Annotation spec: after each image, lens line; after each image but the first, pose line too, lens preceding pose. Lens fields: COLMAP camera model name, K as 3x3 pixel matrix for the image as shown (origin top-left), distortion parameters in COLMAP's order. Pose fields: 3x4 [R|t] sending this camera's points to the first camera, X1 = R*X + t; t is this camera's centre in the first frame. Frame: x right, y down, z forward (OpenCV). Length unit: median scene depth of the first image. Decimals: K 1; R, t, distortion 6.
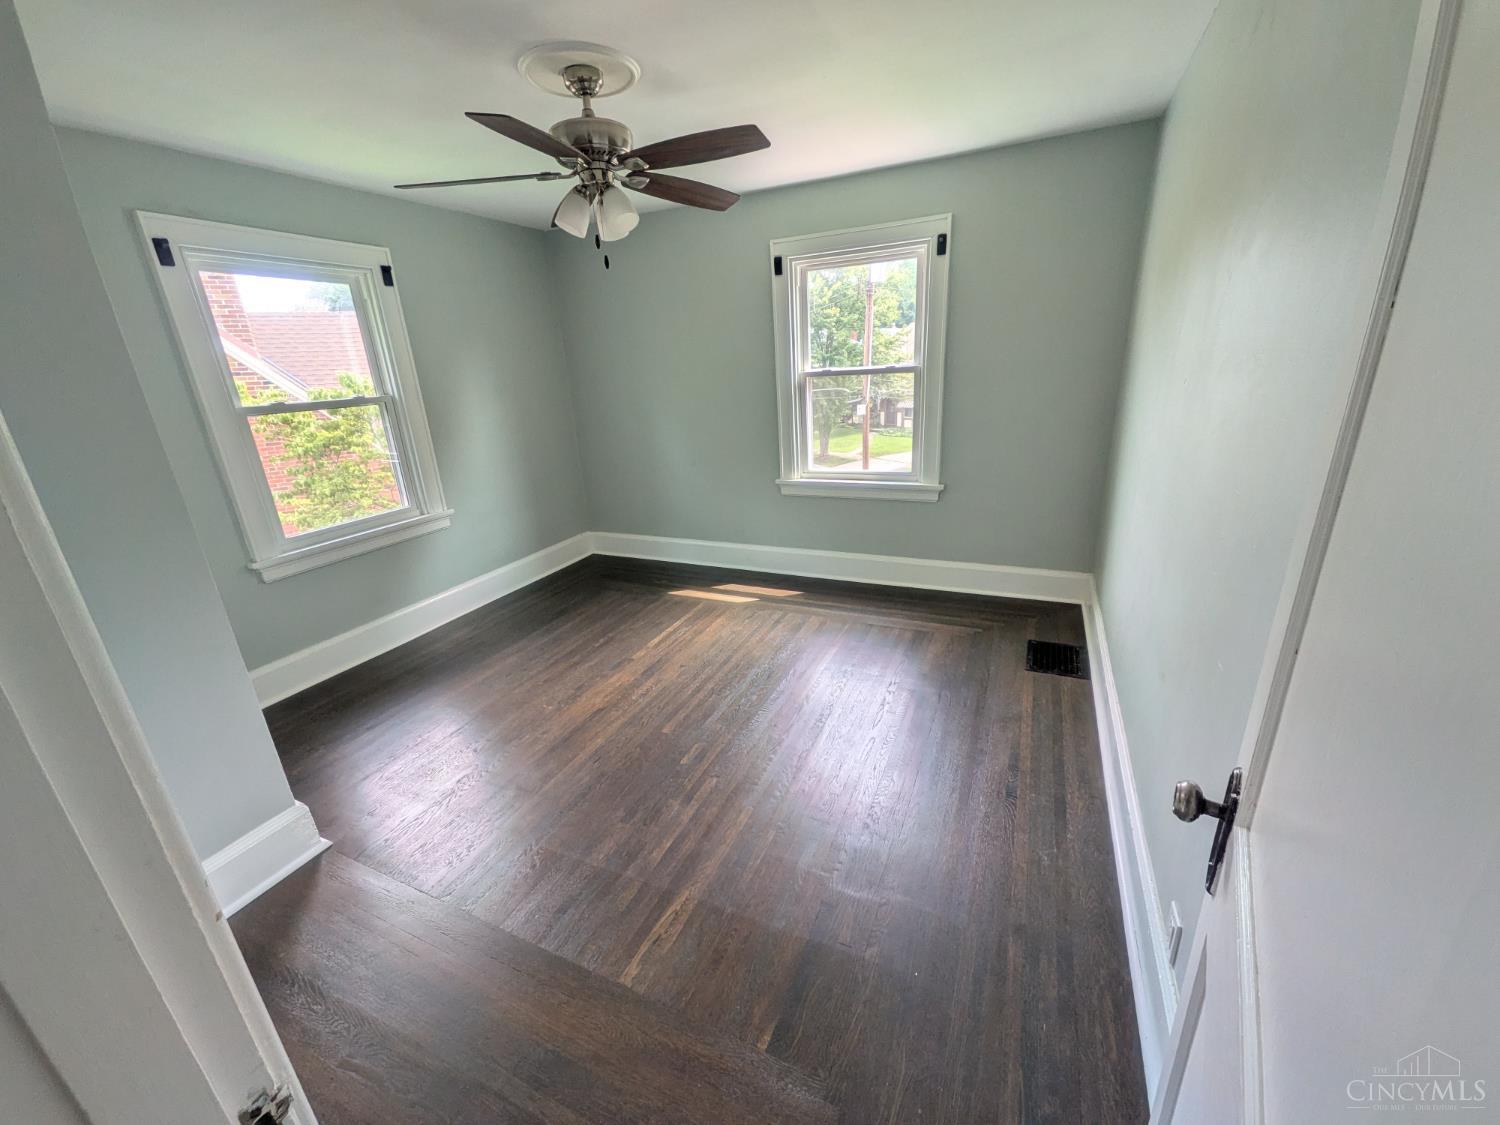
lens RADIAL K [[594.1, 0, 755.3], [0, 594.1, 562.0], [0, 0, 1]] dist [0.006055, -0.000277]
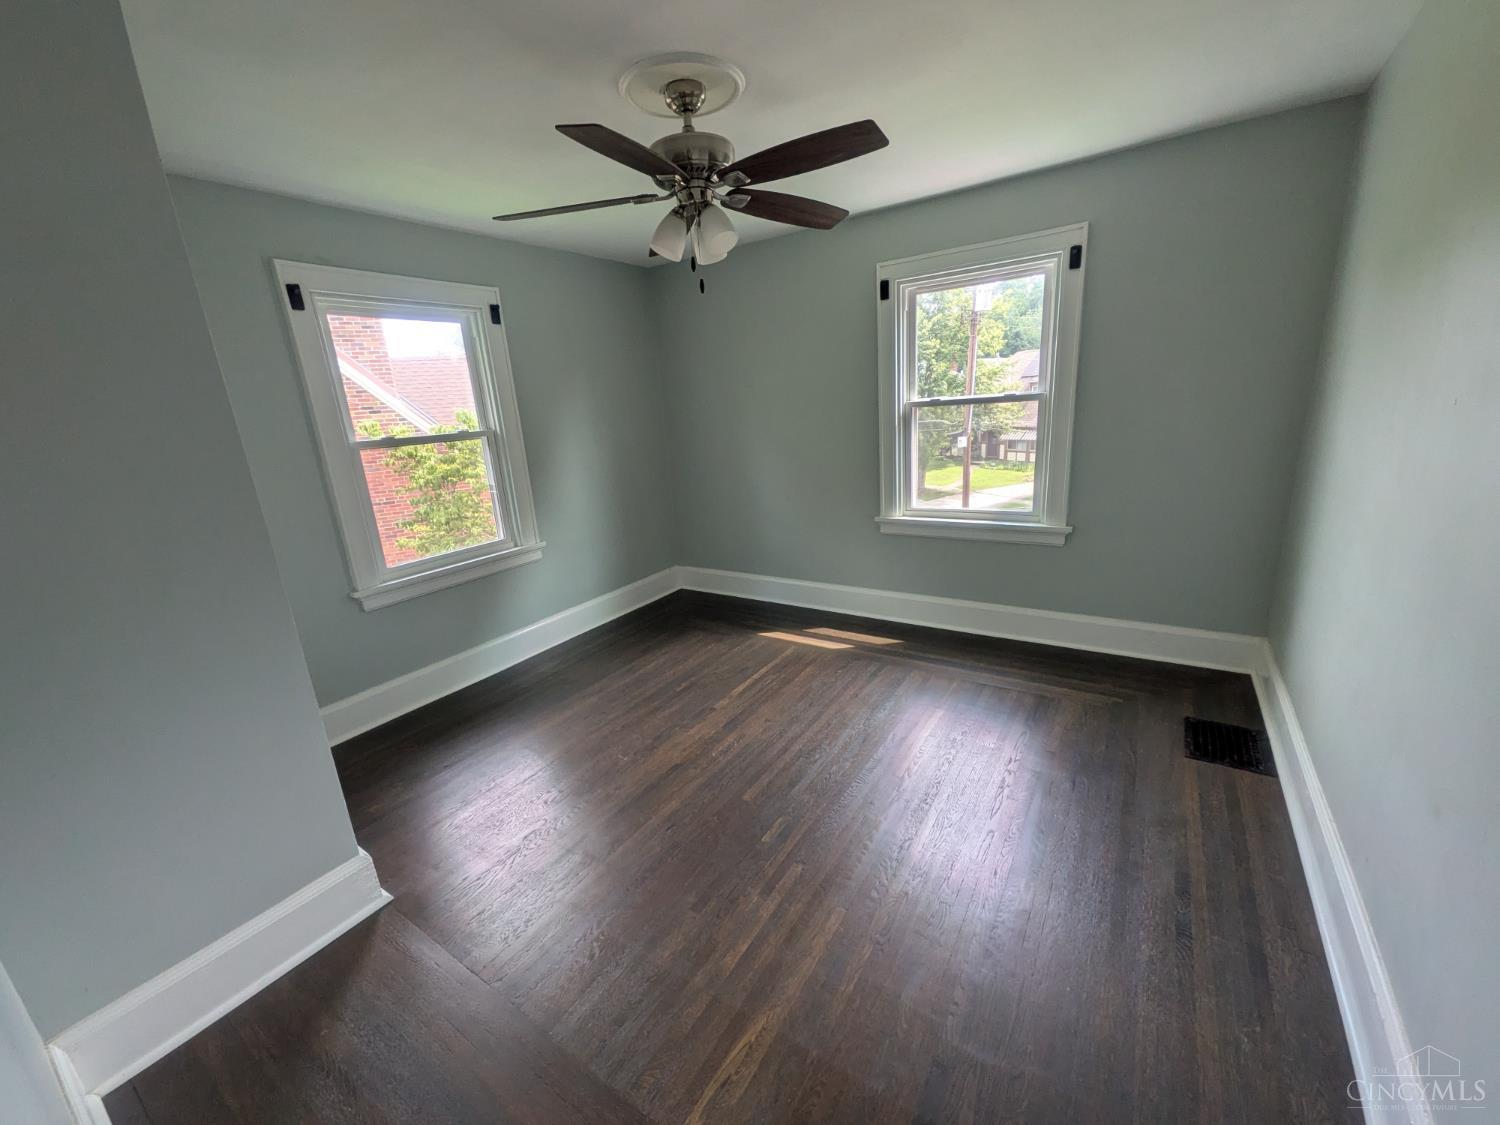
lens RADIAL K [[594.1, 0, 754.8], [0, 594.1, 561.5], [0, 0, 1]] dist [0.006055, -0.000277]
pose [[0.988089, 0.027717, -0.151366, -0.013145], [-0.035729, 0.998086, -0.050470, -0.025535], [0.149678, 0.055277, 0.987188, 0.099347]]
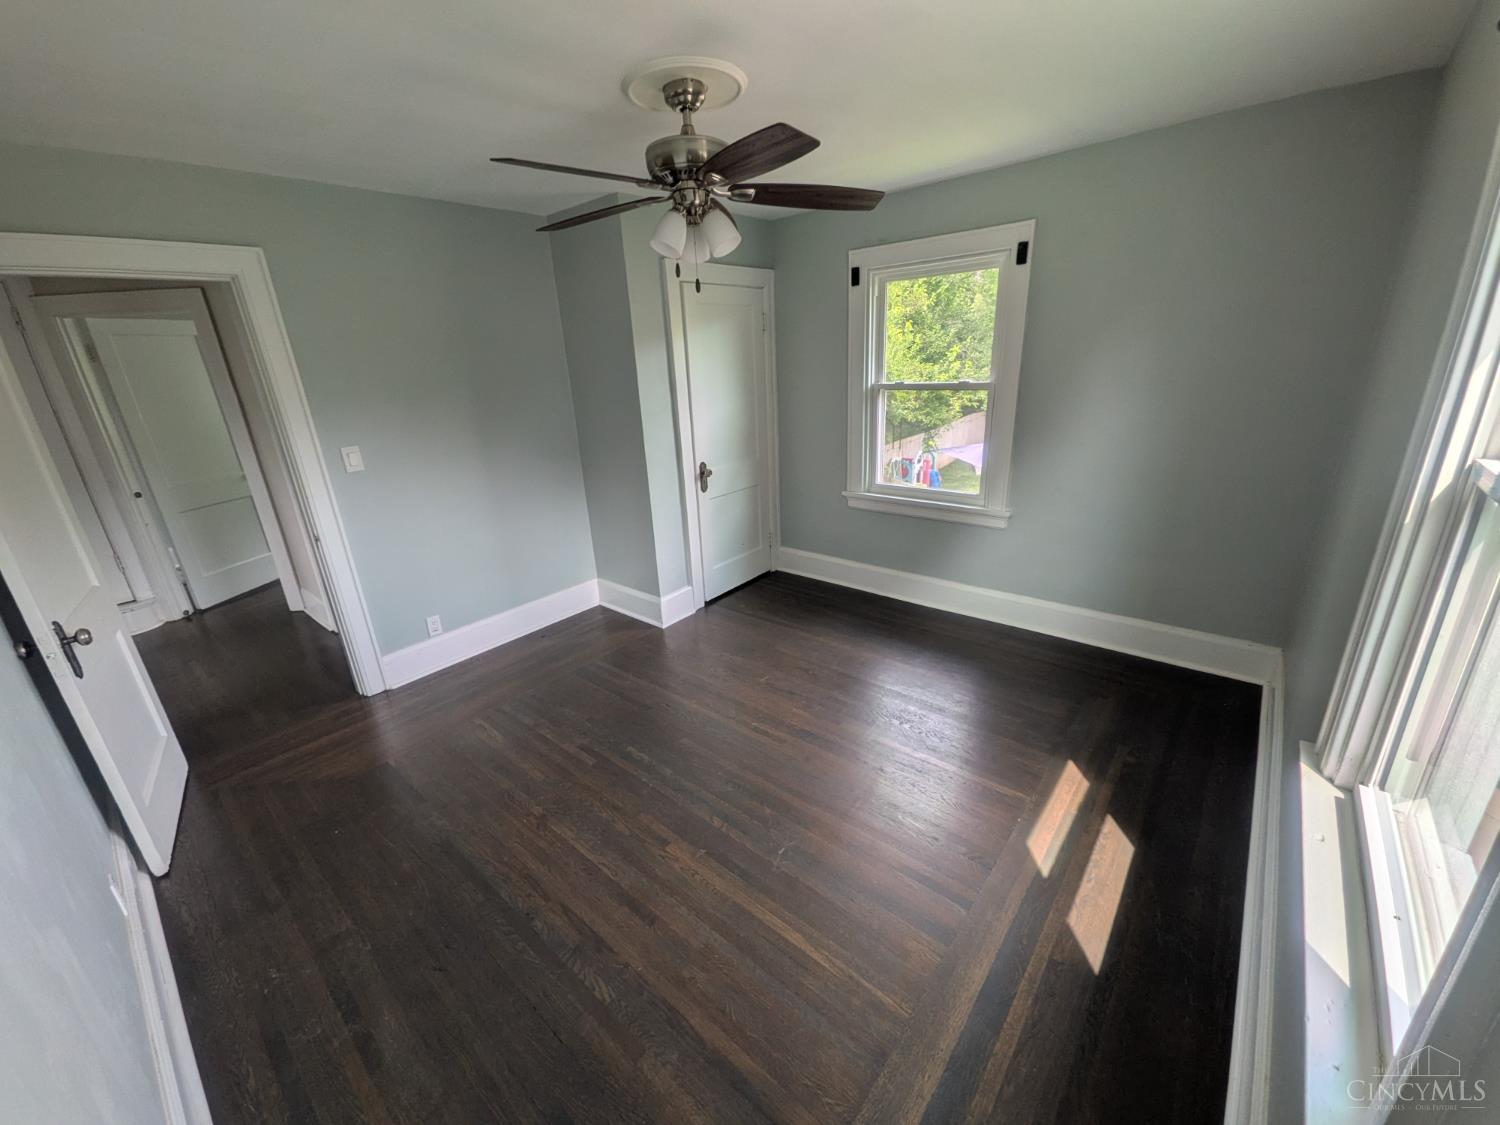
lens RADIAL K [[594.1, 0, 743.7], [0, 594.1, 560.3], [0, 0, 1]] dist [0.006055, -0.000277]
pose [[-0.276315, 0.376546, -0.884230, 0.606161], [-0.252304, 0.859359, 0.444797, -0.465143], [0.927358, 0.345999, -0.142450, 1.113955]]
